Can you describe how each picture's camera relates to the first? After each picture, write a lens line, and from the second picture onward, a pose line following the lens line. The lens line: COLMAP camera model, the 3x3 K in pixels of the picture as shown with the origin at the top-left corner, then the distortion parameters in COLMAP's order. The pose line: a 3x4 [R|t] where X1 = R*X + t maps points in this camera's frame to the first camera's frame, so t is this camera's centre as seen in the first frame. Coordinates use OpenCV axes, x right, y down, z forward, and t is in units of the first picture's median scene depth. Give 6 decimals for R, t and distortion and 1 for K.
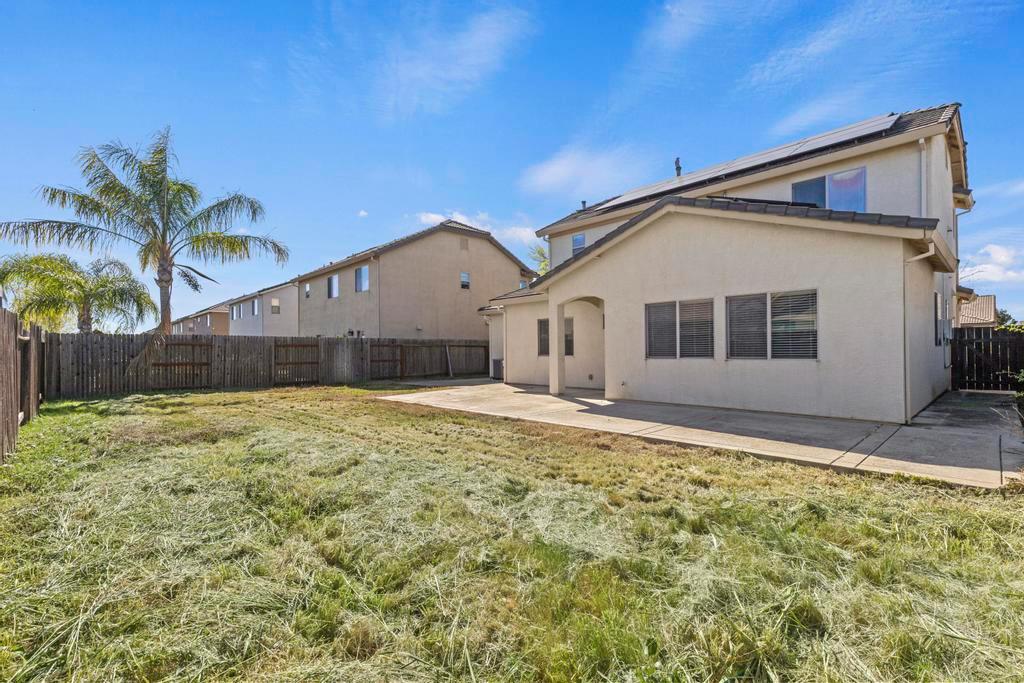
lens RADIAL K [[457.7, 0, 521.1], [0, 457.7, 344.2], [0, 0, 1]] dist [0.013532, -0.000253]
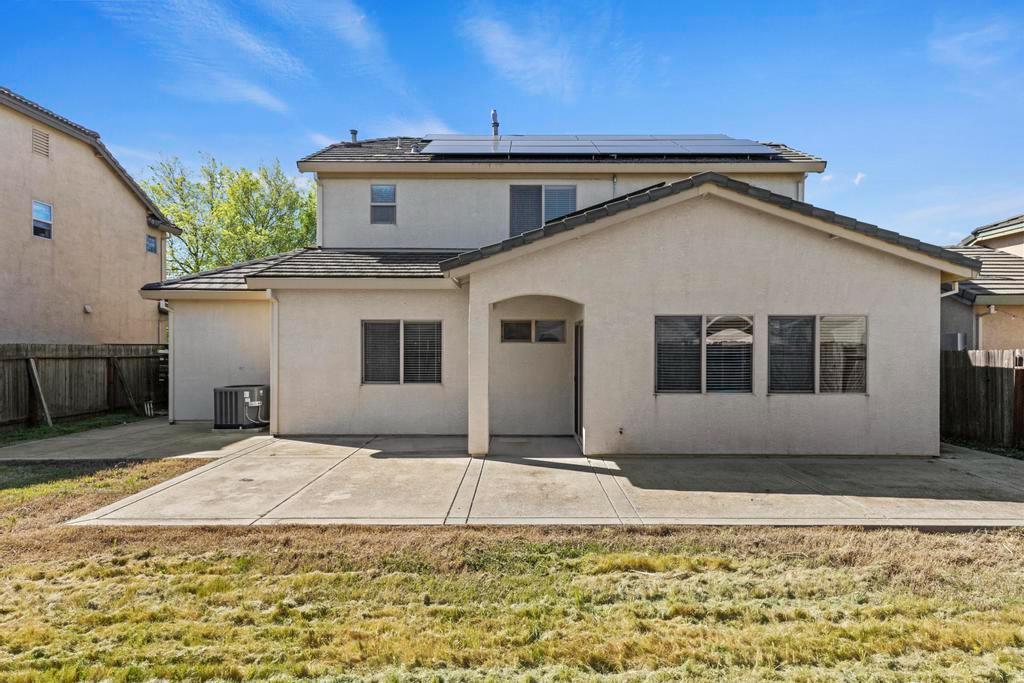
lens RADIAL K [[572.3, 0, 512.0], [0, 572.3, 341.5], [0, 0, 1]] dist [0.018387, -0.000340]
pose [[0.701057, 0.015950, 0.712927, -0.492731], [-0.017316, 0.999836, -0.005341, -0.038755], [-0.712895, -0.008601, 0.701218, 0.523925]]
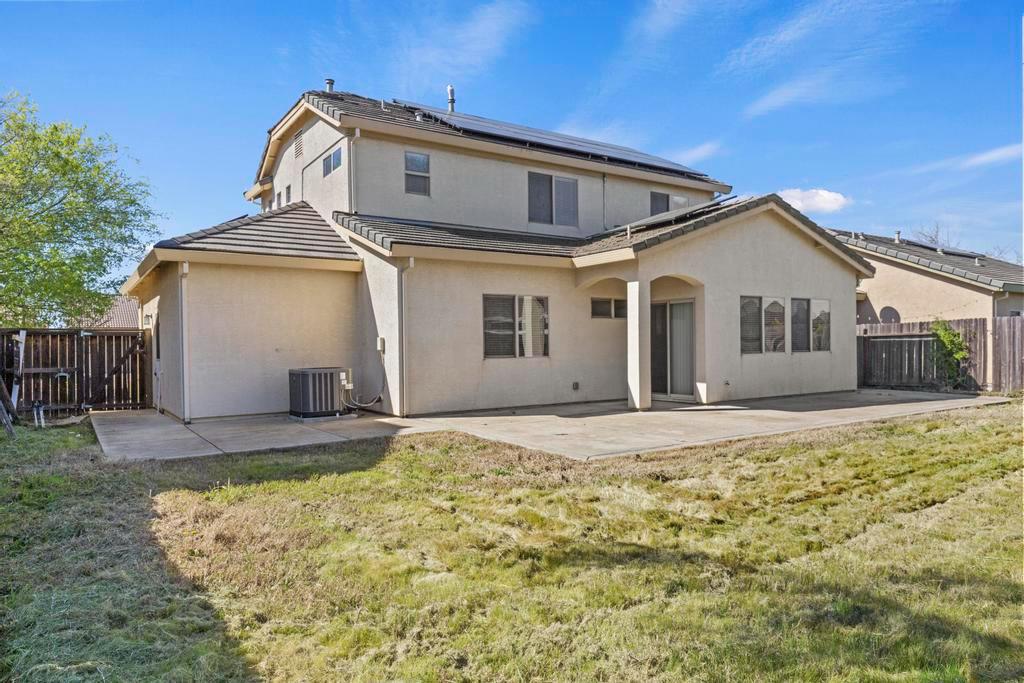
lens RADIAL K [[675.5, 0, 512.0], [0, 675.5, 341.5], [0, 0, 1]] dist [0.024924, 0.000525]
pose [[0.178462, 0.016697, 0.983805, -1.128279], [0.002118, 0.999847, -0.017354, 0.027938], [-0.983945, 0.005180, 0.178399, 1.173472]]
